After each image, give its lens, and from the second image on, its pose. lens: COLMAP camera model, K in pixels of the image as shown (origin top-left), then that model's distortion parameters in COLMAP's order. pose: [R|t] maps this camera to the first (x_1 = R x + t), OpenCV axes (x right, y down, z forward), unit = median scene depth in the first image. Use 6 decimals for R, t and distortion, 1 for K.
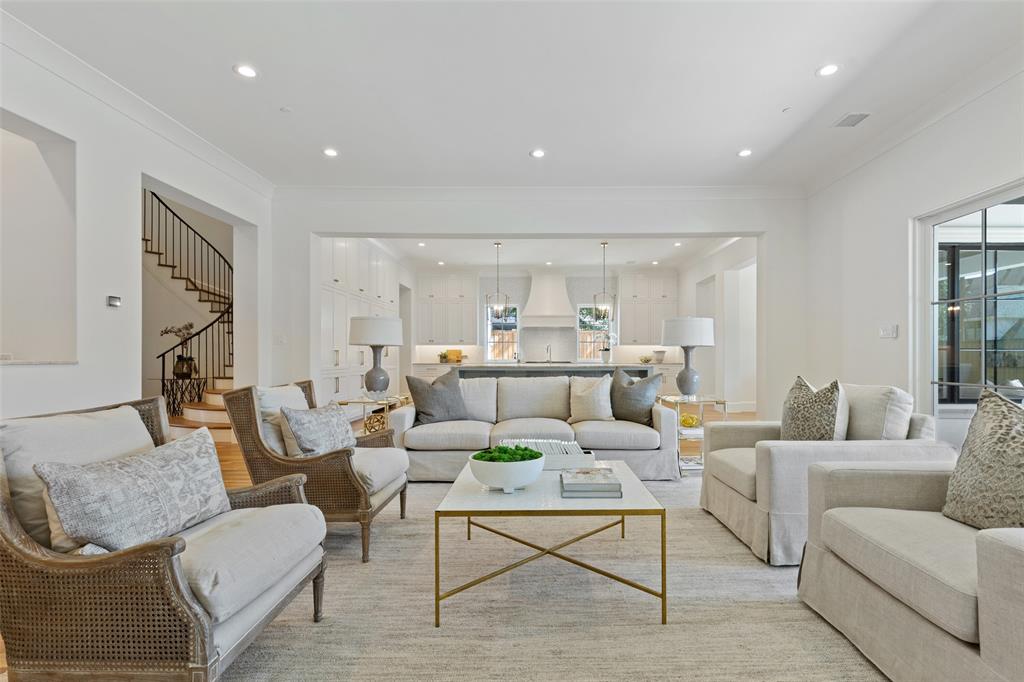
lens RADIAL K [[481.2, 0, 539.1], [0, 481.2, 353.1], [0, 0, 1]] dist [0.020941, 0.000173]
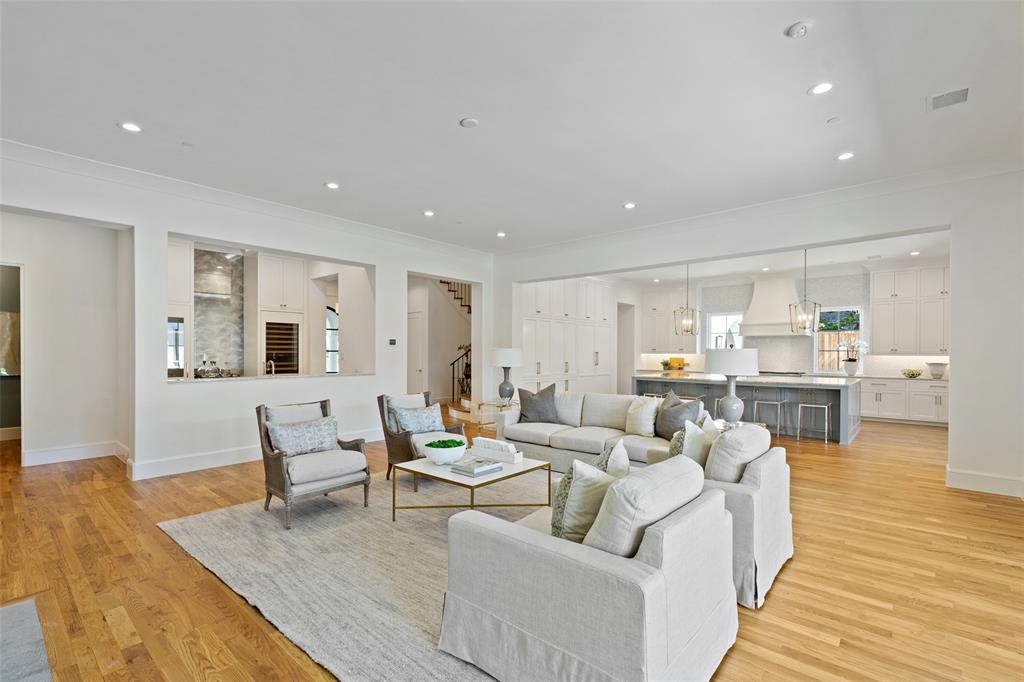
lens RADIAL K [[468.3, 0, 513.3], [0, 468.3, 356.1], [0, 0, 1]] dist [0.019601, -0.000012]
pose [[0.749946, 0.010298, -0.661418, 0.476905], [0.000052, 0.999878, 0.015627, -0.053322], [0.661499, -0.011754, 0.749854, -0.047816]]
